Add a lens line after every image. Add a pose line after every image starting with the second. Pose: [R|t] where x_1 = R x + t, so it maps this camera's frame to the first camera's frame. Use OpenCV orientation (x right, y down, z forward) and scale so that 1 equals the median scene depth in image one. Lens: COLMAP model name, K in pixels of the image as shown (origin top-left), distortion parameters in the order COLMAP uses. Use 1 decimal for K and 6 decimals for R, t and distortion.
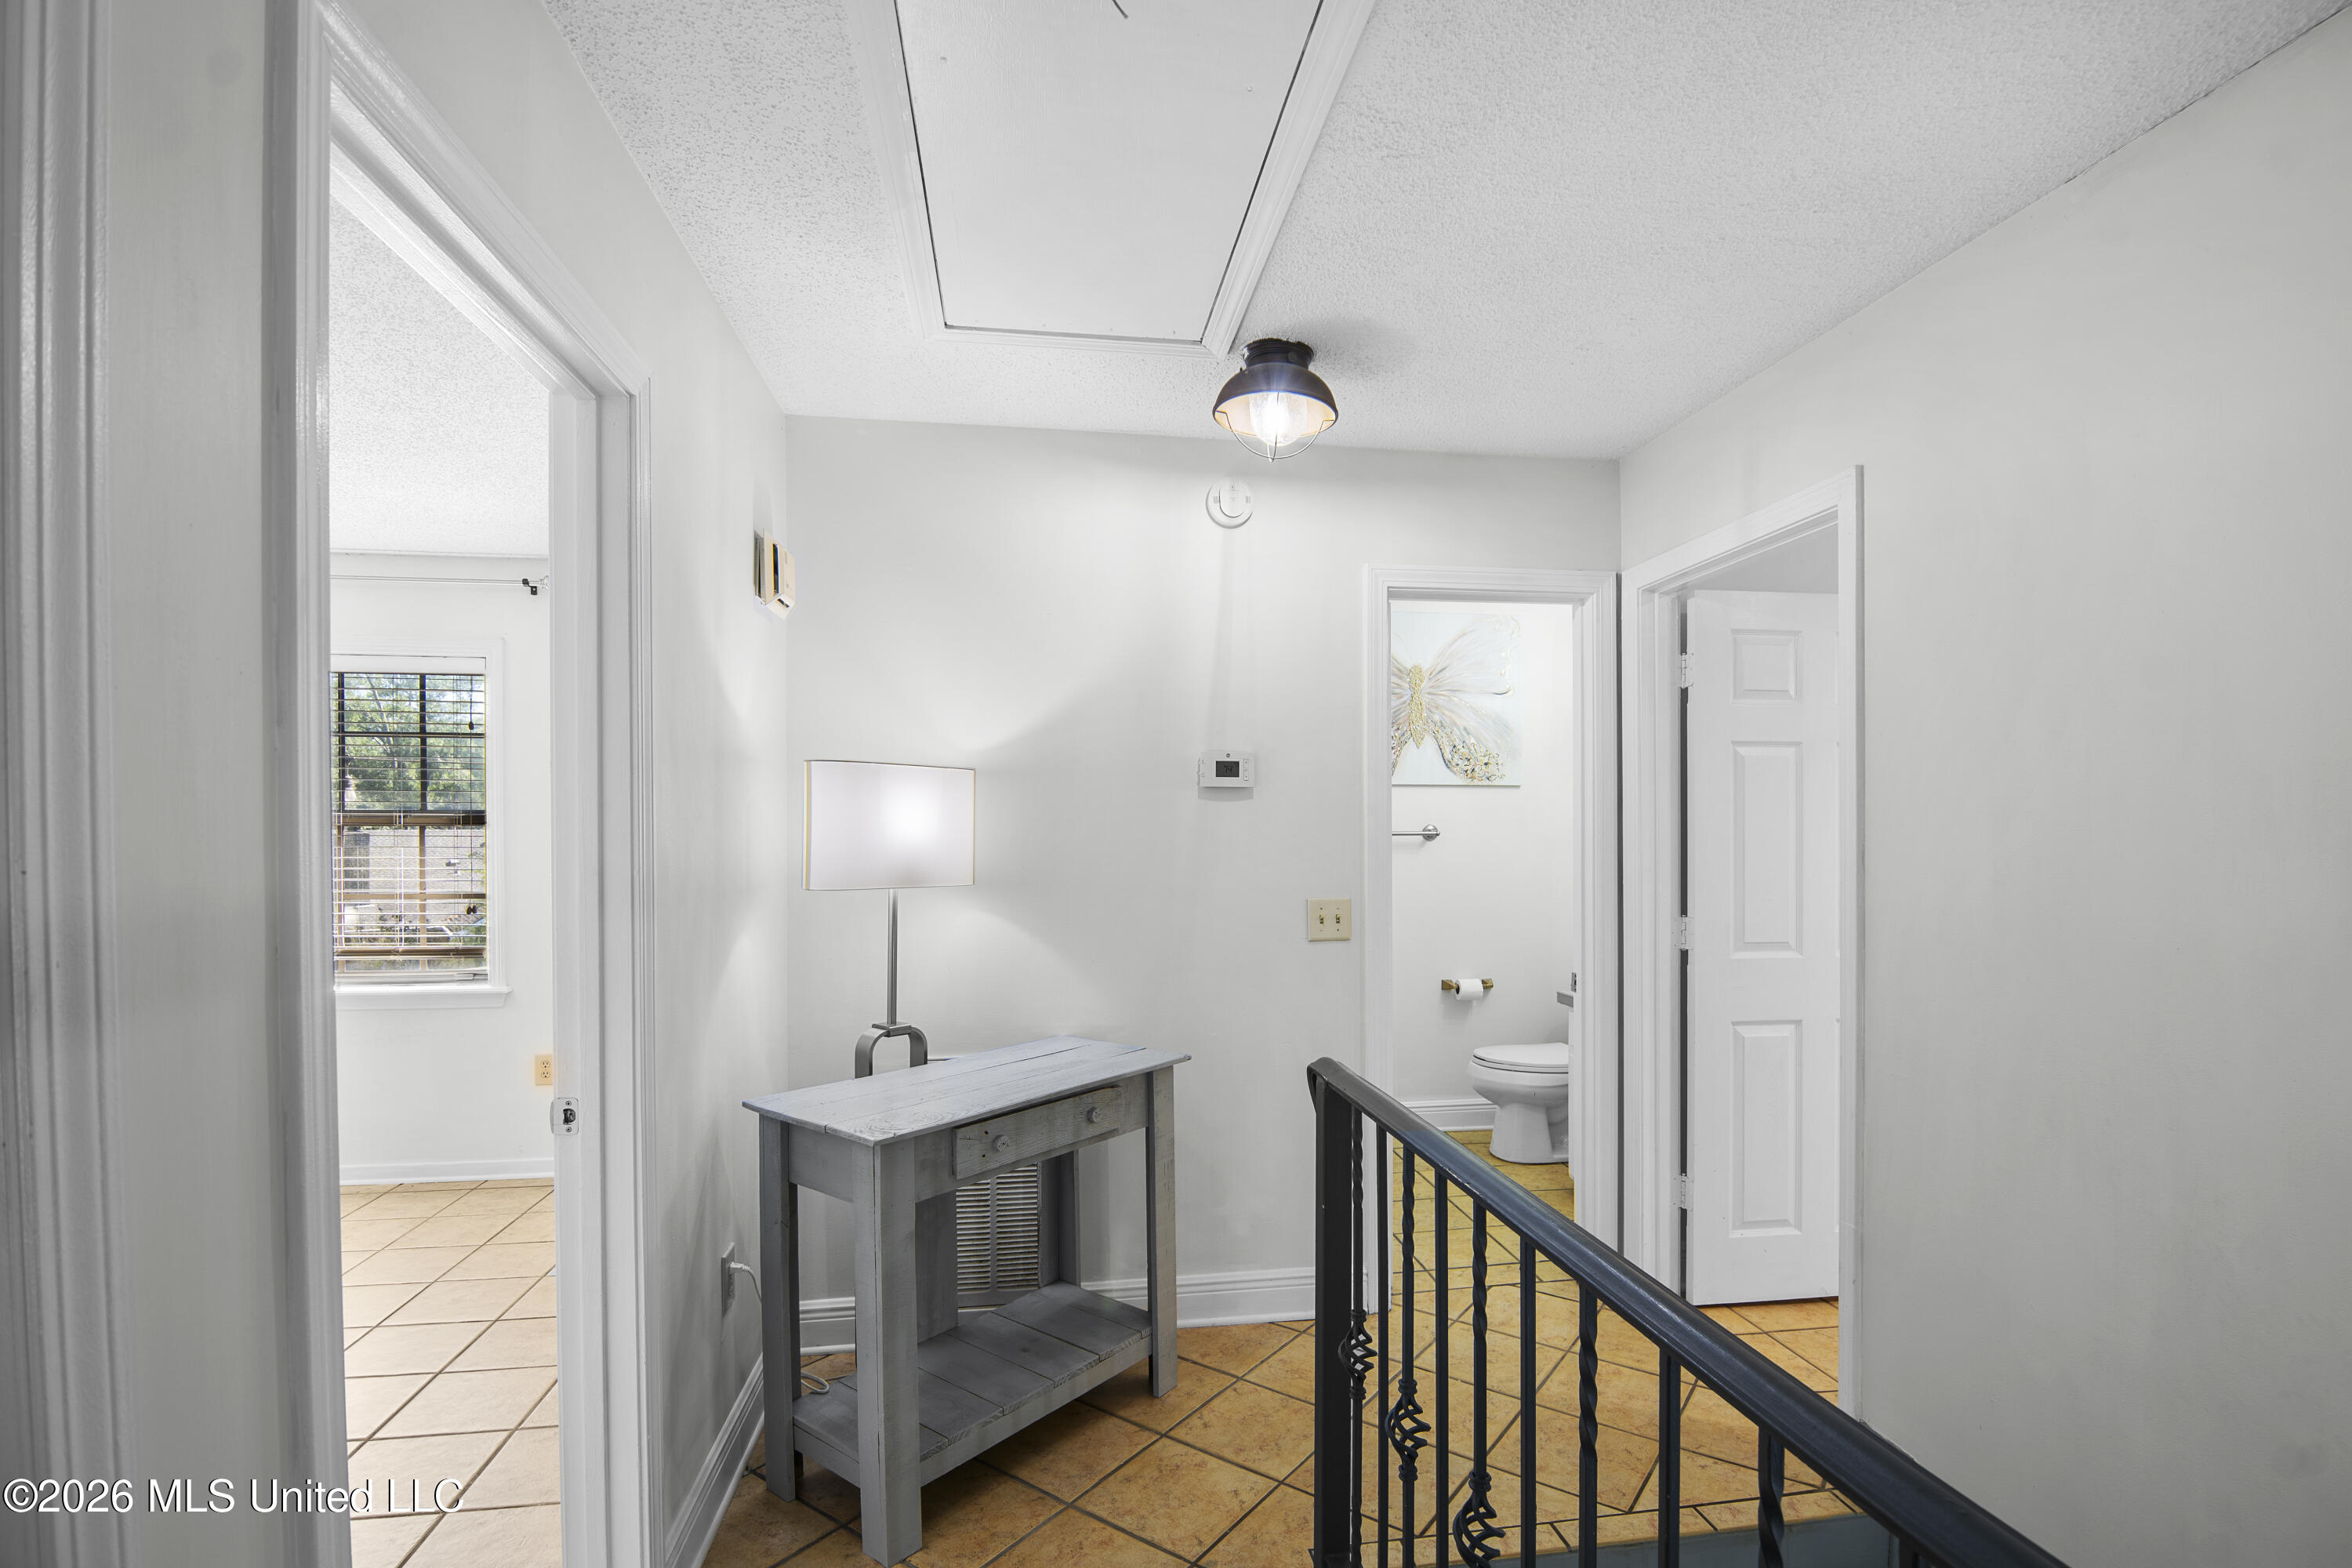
lens RADIAL K [[1117.4, 0, 1187.2], [0, 1117.4, 821.9], [0, 0, 1]] dist [-0.012232, -0.012251]
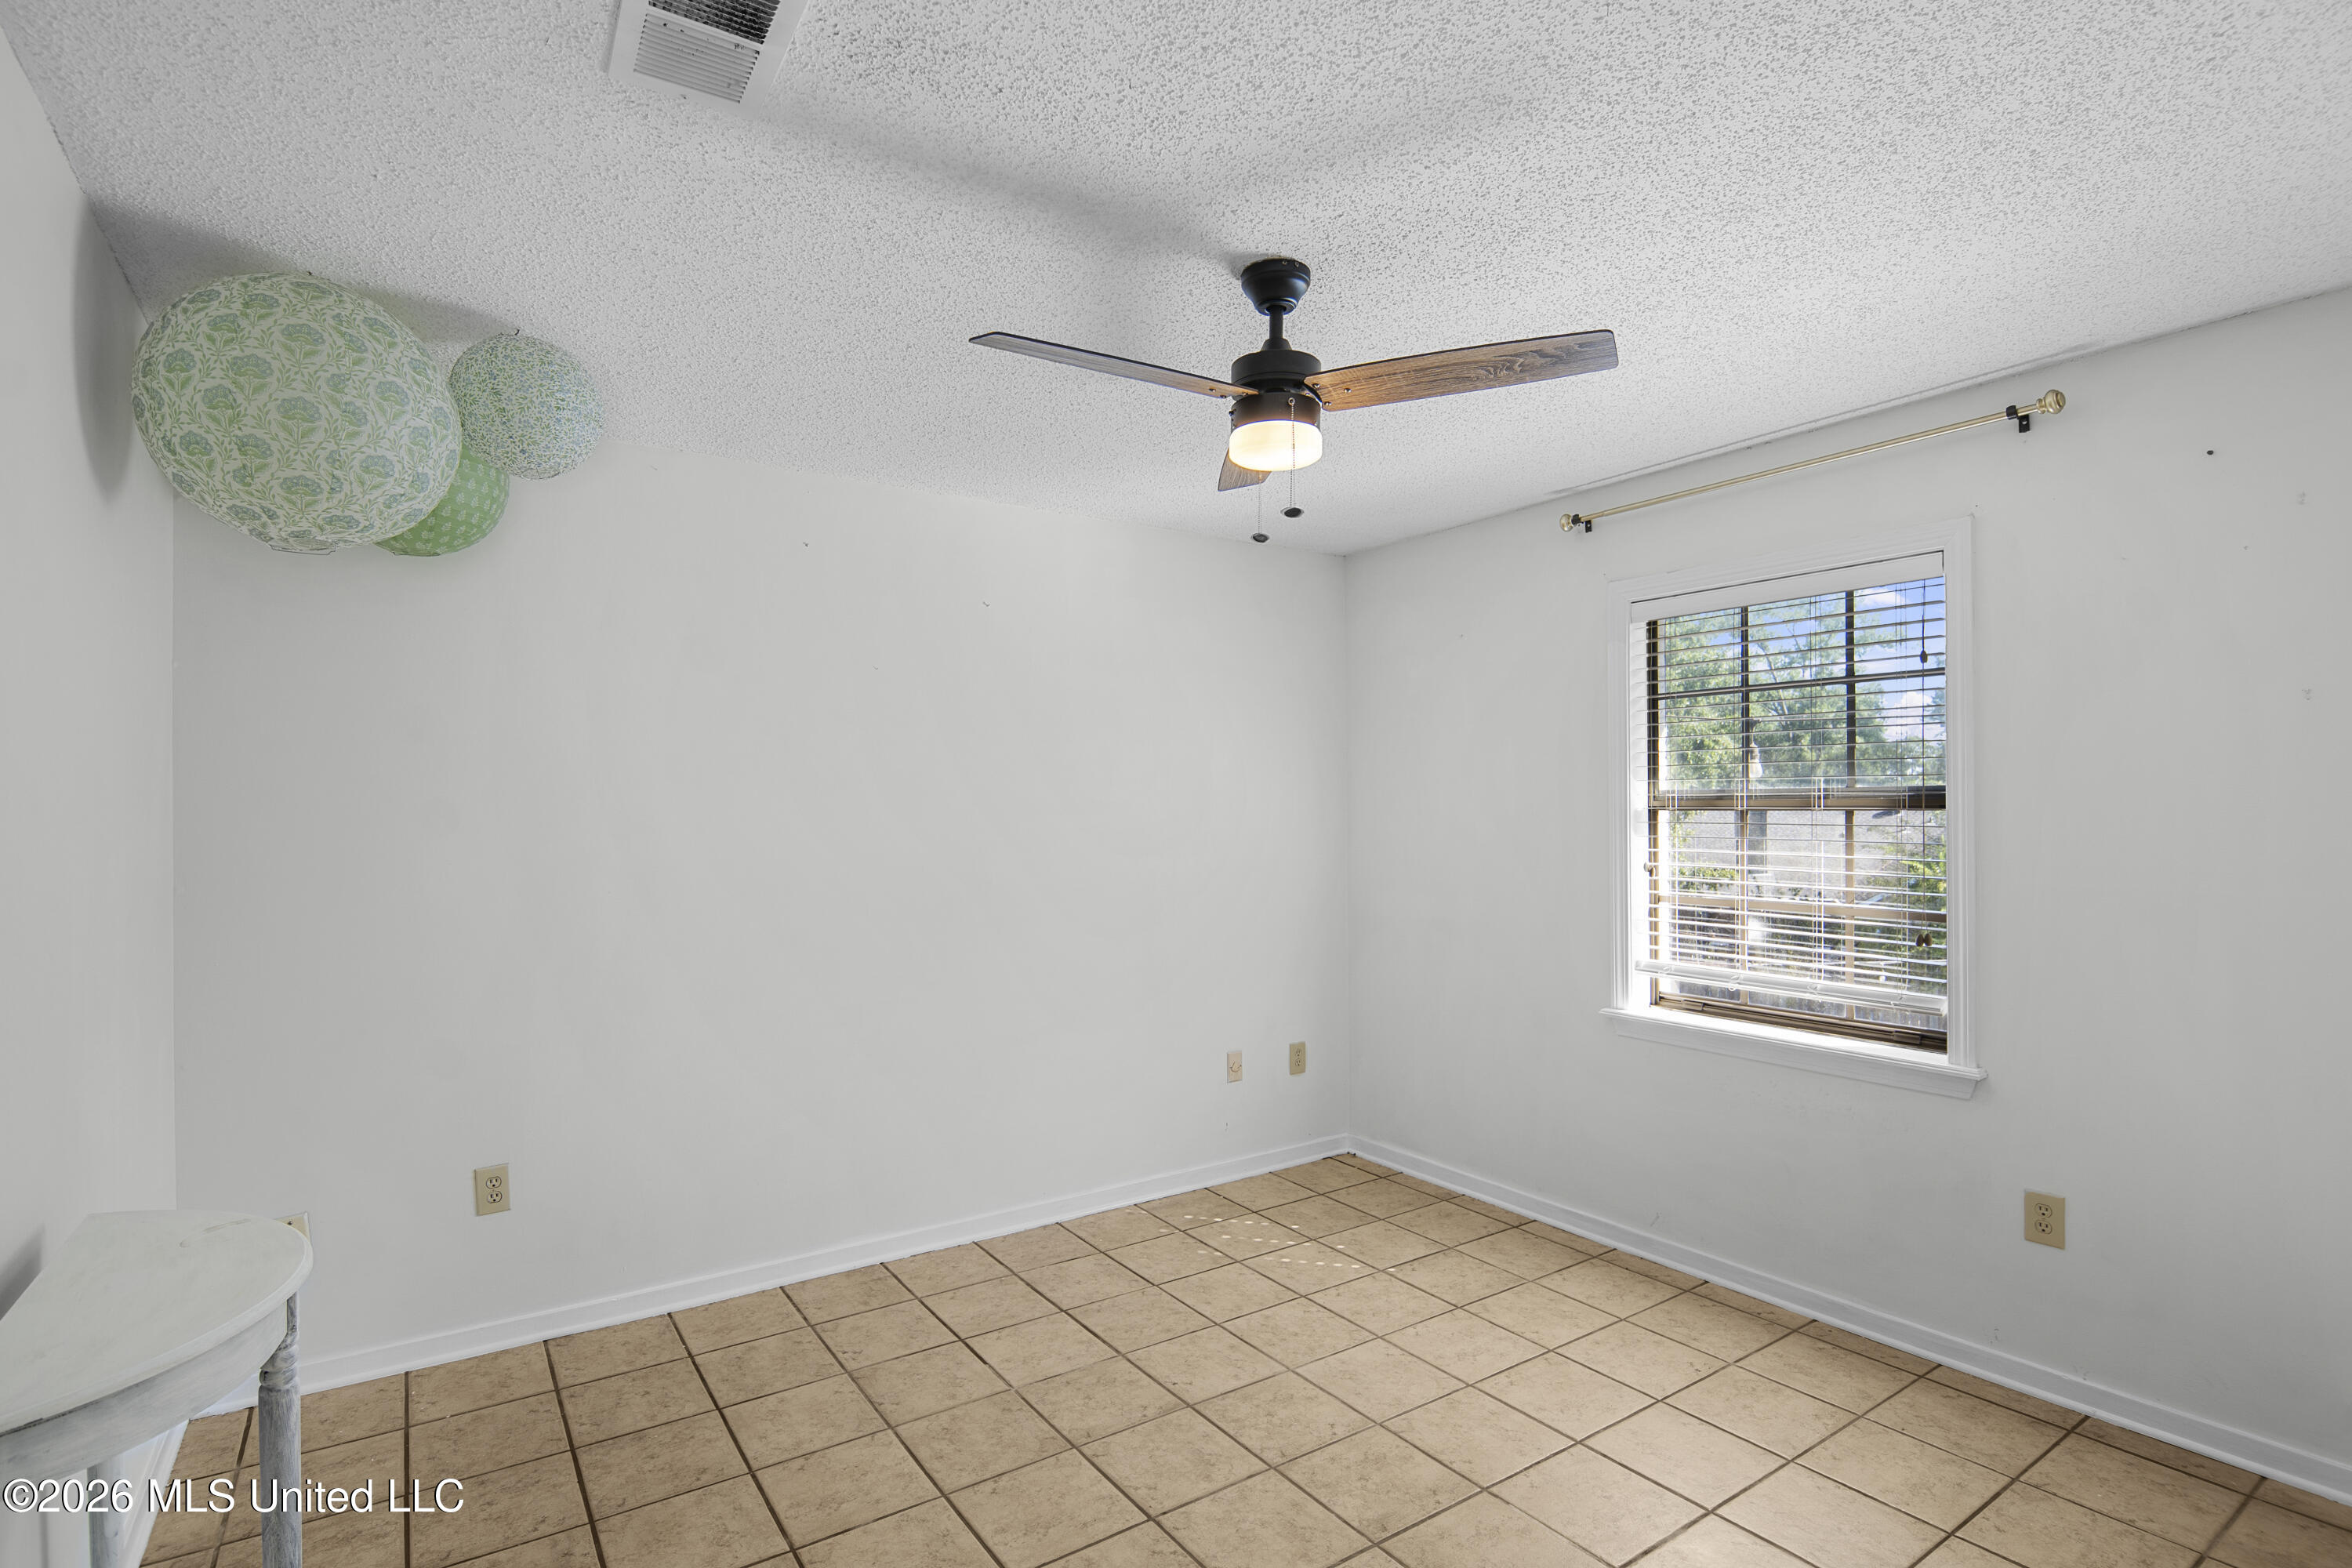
lens RADIAL K [[1117.4, 0, 1187.2], [0, 1117.4, 821.9], [0, 0, 1]] dist [-0.012232, -0.012251]
pose [[0.434161, 0.010117, -0.900778, -0.242143], [0.004897, 0.999896, 0.013590, -0.000915], [0.900822, -0.010312, 0.434066, 0.321854]]
